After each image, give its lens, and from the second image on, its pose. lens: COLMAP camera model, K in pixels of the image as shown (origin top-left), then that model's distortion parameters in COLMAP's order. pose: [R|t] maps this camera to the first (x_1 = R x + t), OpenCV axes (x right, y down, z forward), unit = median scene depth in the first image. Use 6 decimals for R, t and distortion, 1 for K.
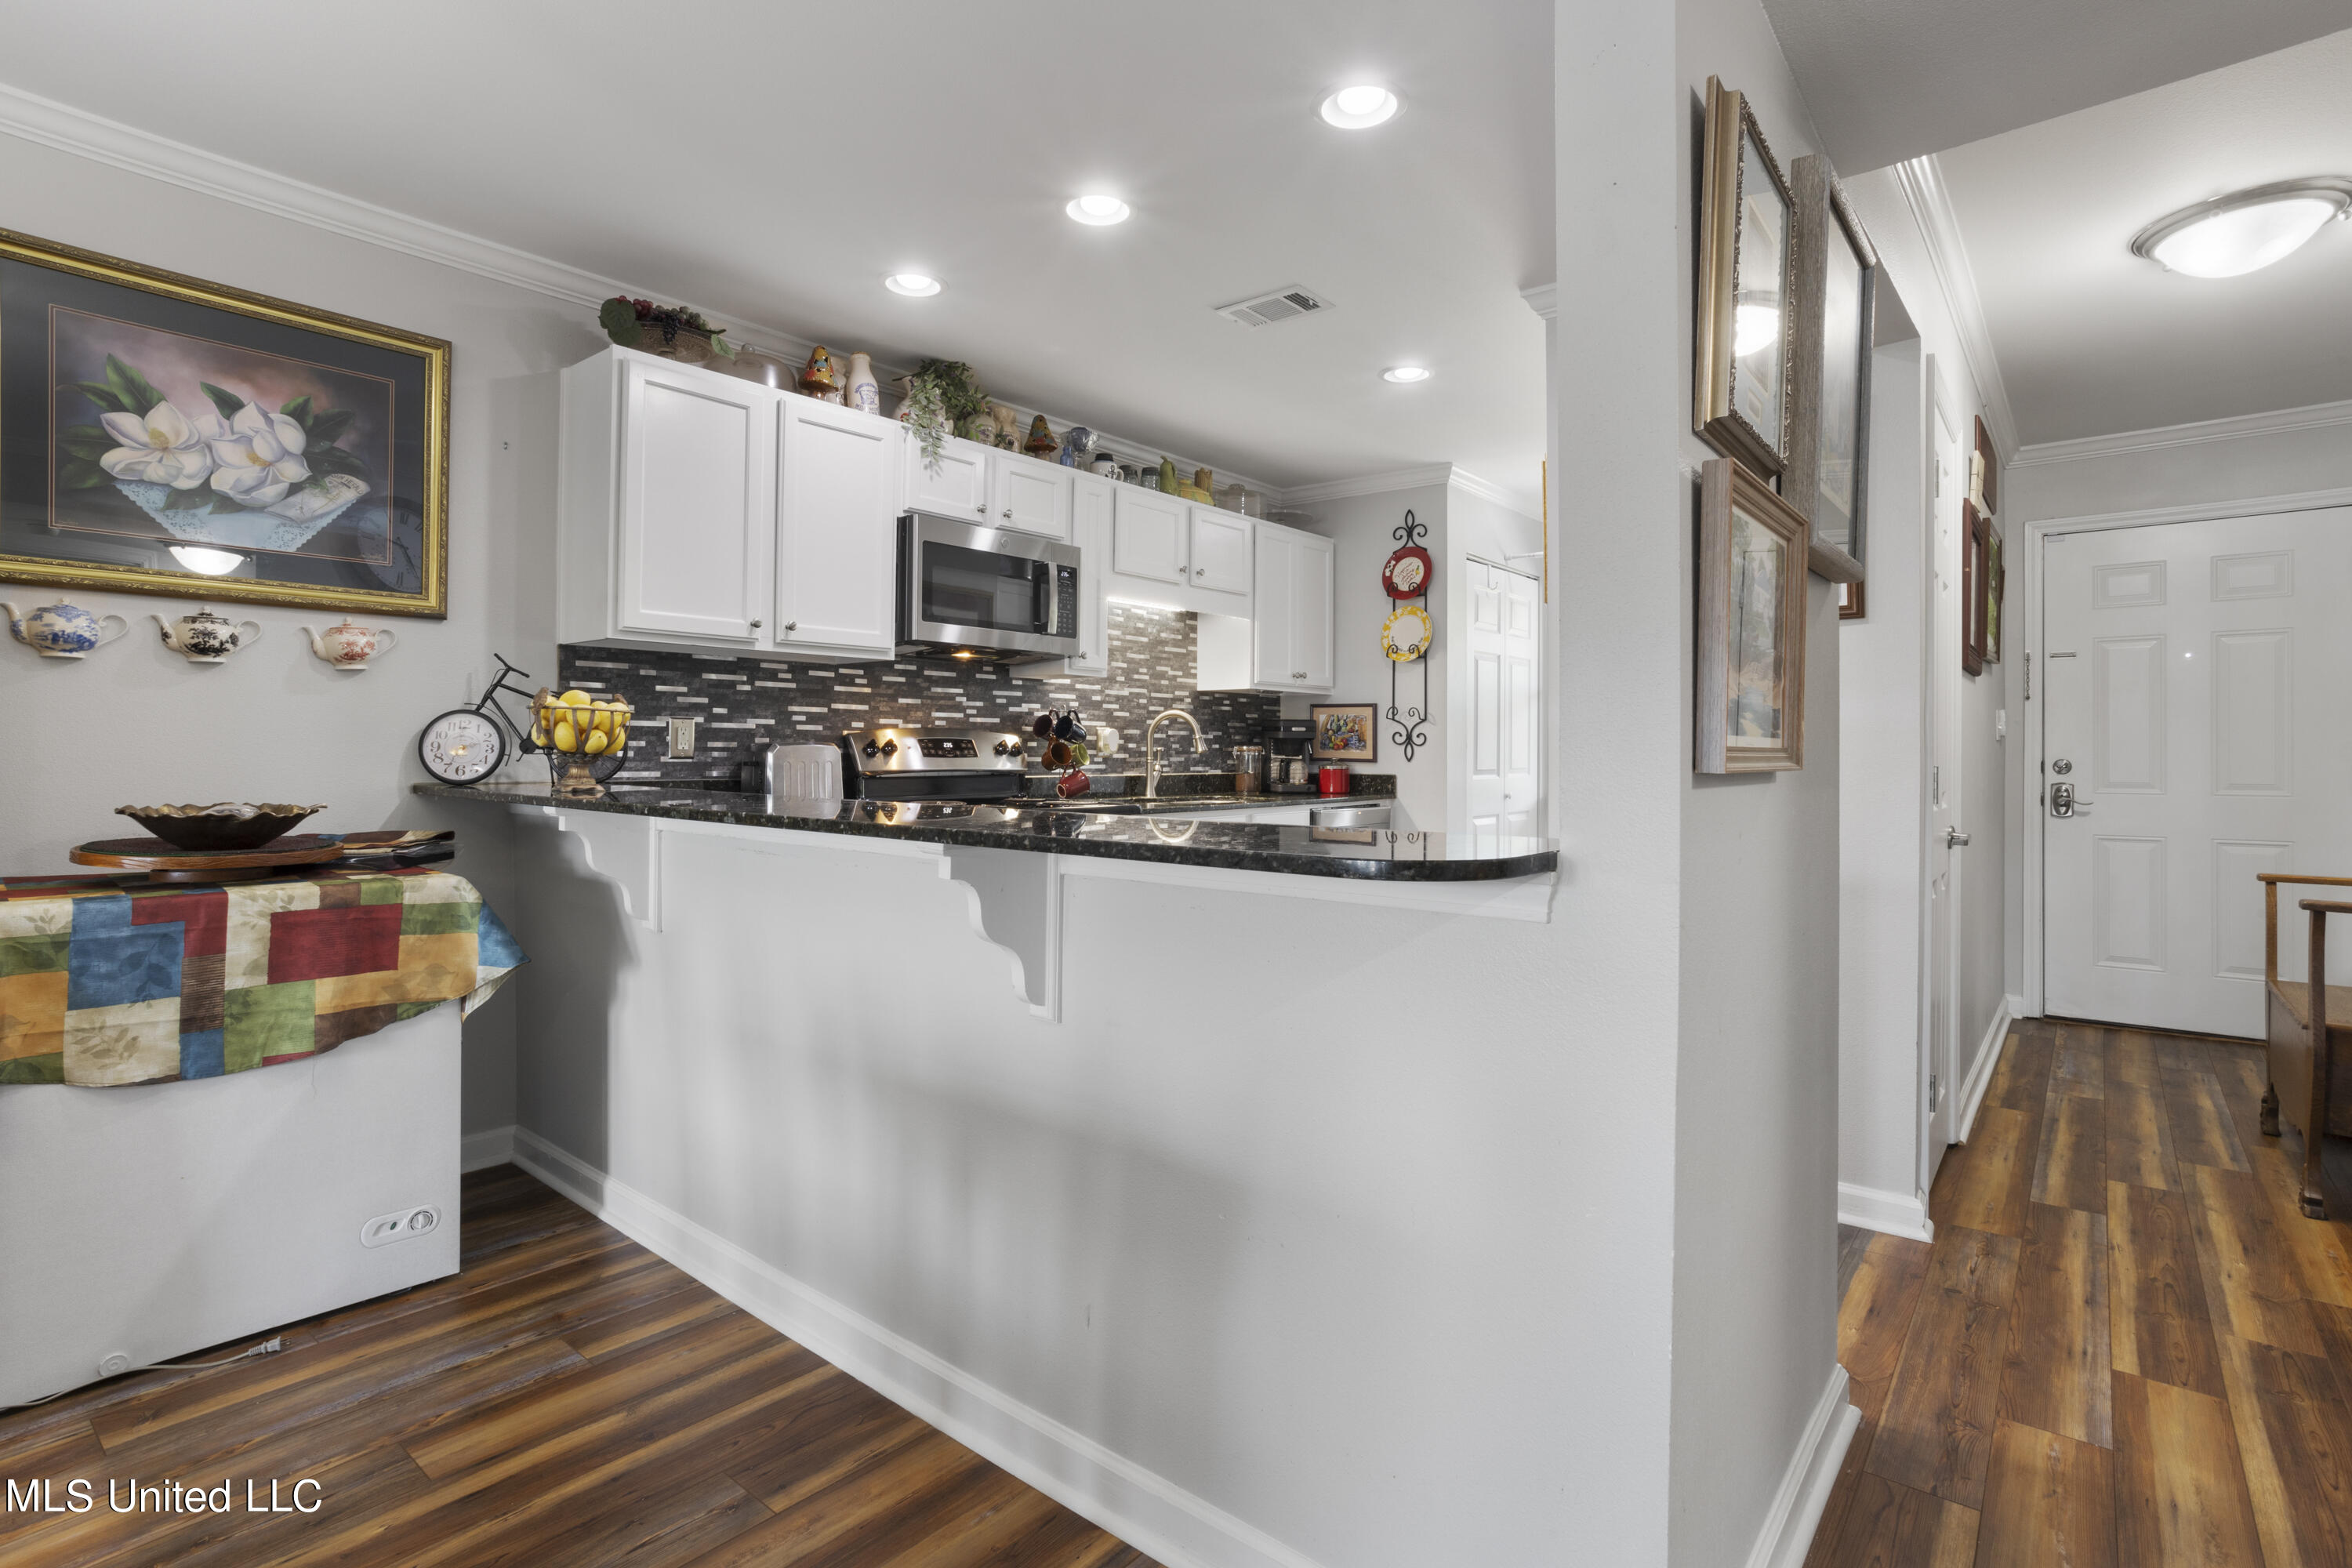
lens RADIAL K [[1139.8, 0, 1165.5], [0, 1139.8, 748.3], [0, 0, 1]] dist [-0.043991, 0.023047]
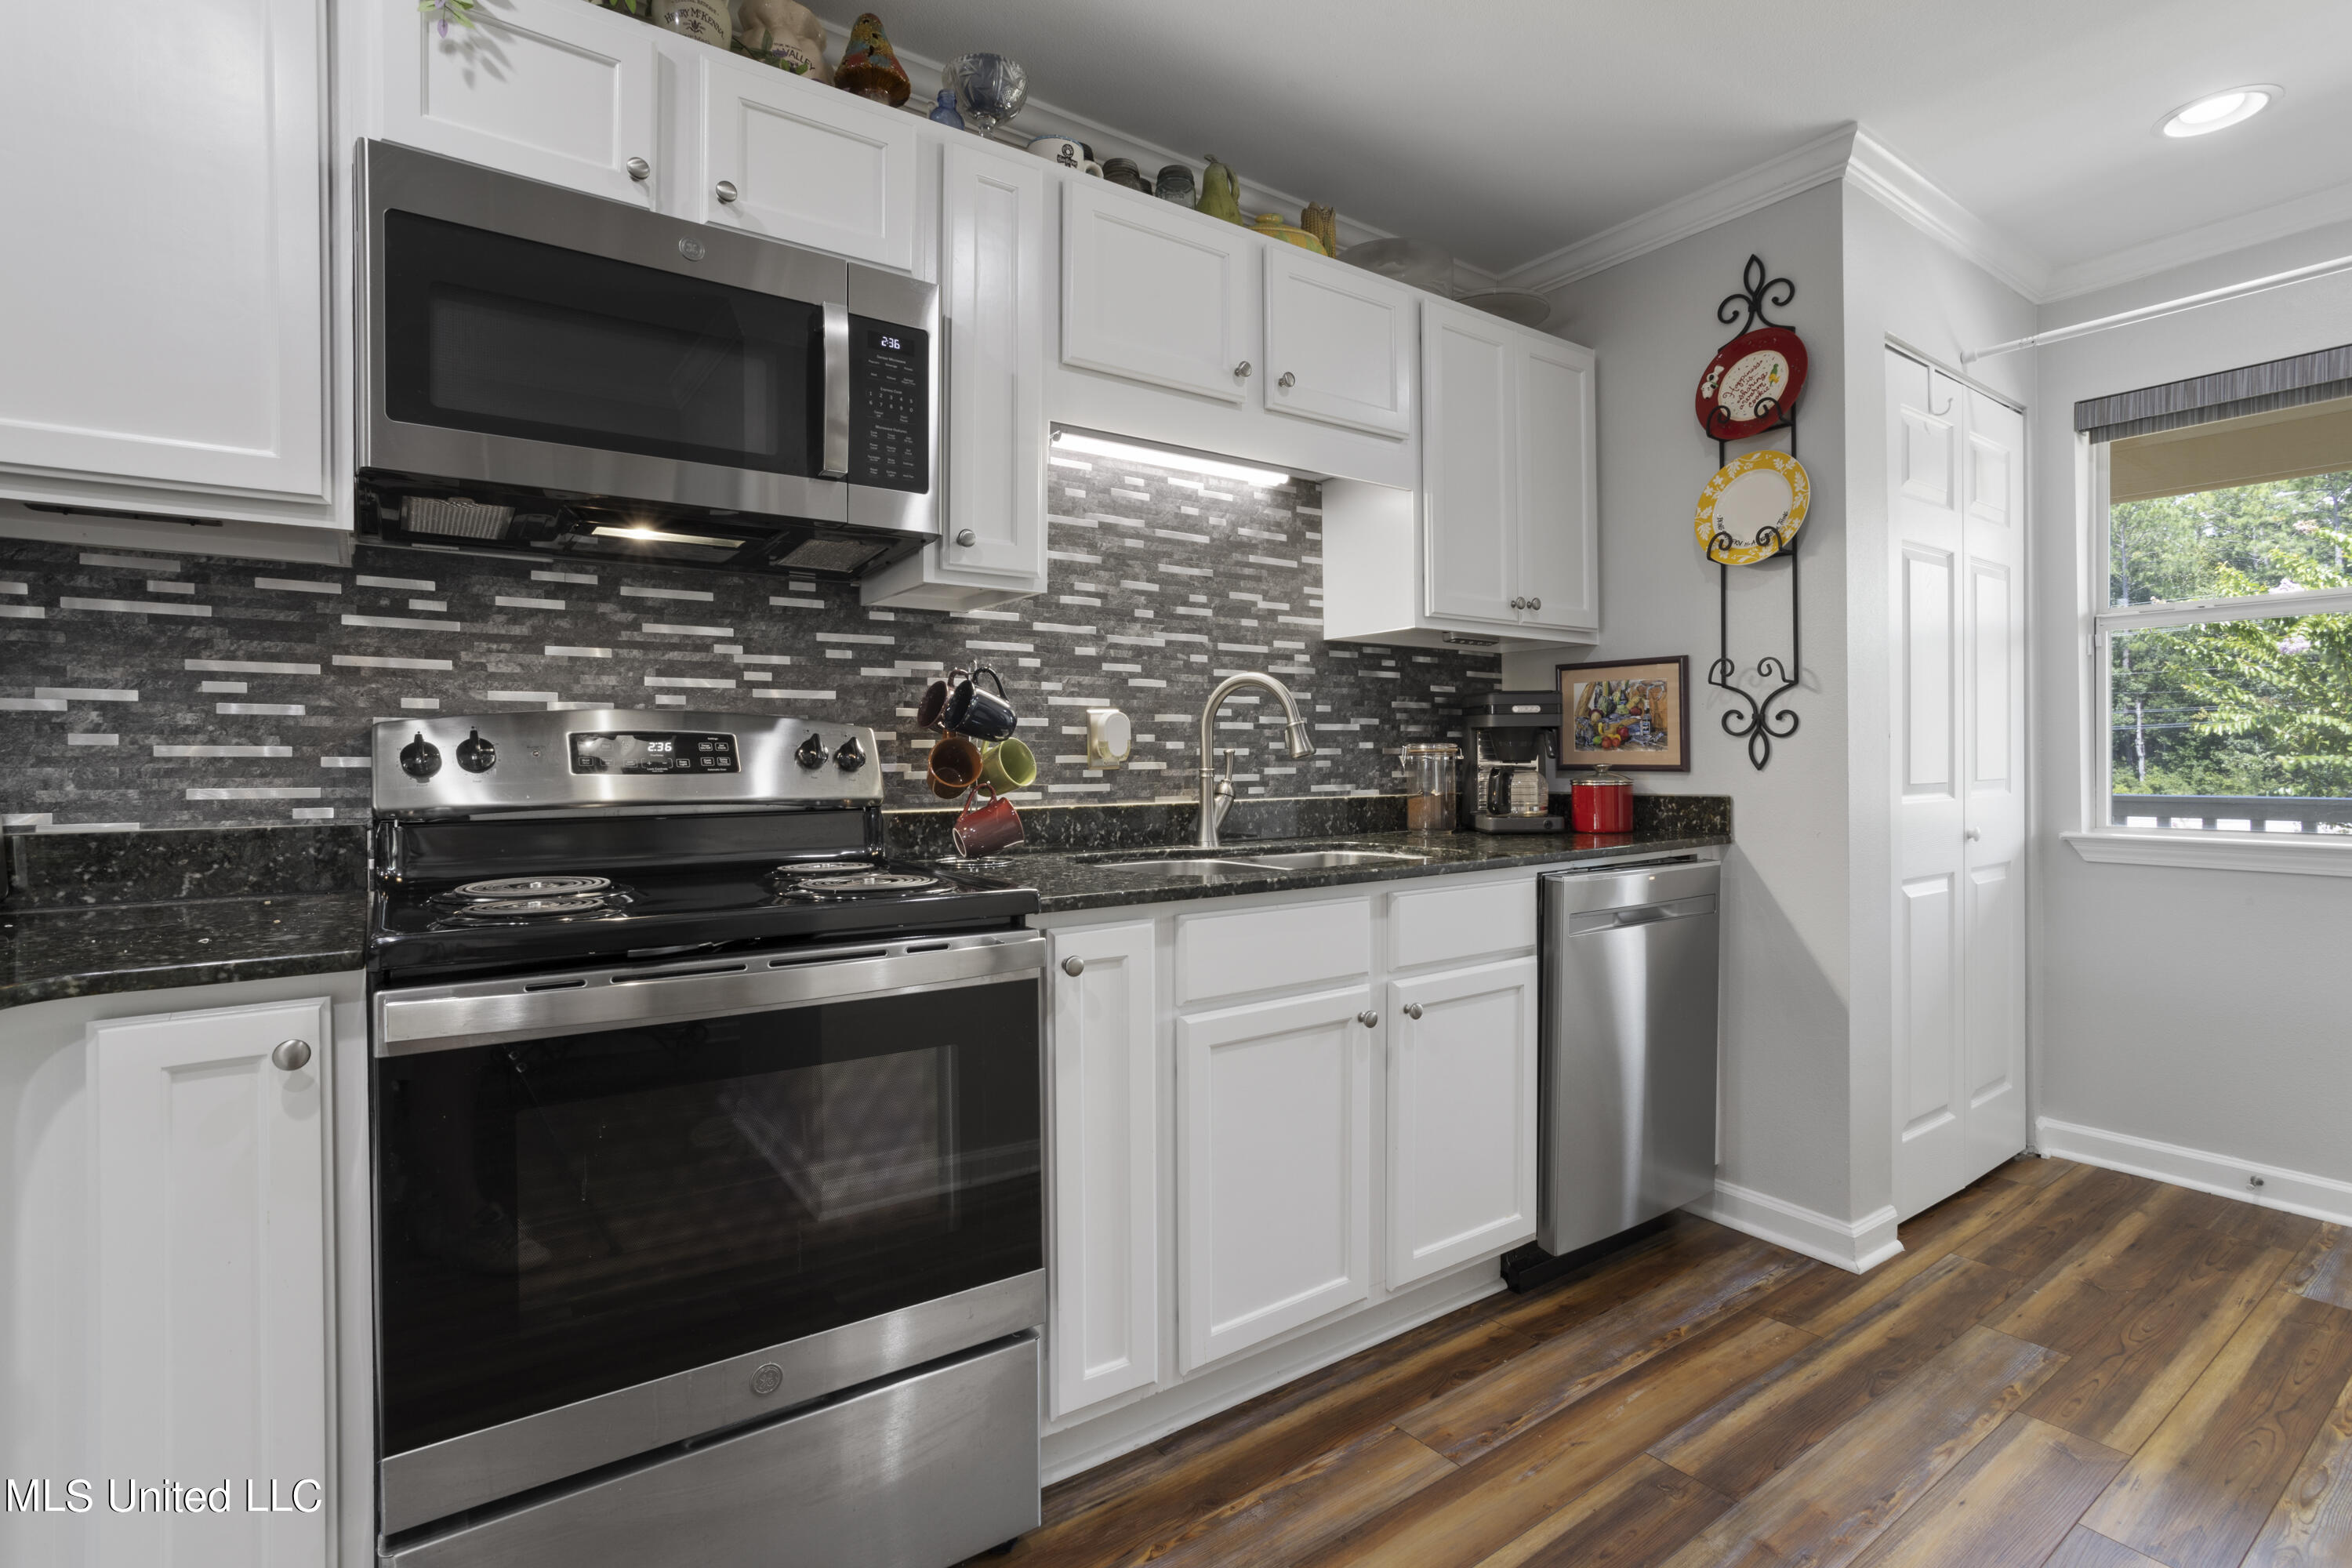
lens RADIAL K [[1139.8, 0, 1189.4], [0, 1139.8, 771.0], [0, 0, 1]] dist [-0.043991, 0.023047]
pose [[0.971180, -0.011632, -0.238061, 0.121905], [0.014049, 0.999866, 0.008455, 0.005988], [0.237931, -0.011556, 0.971213, 0.627469]]
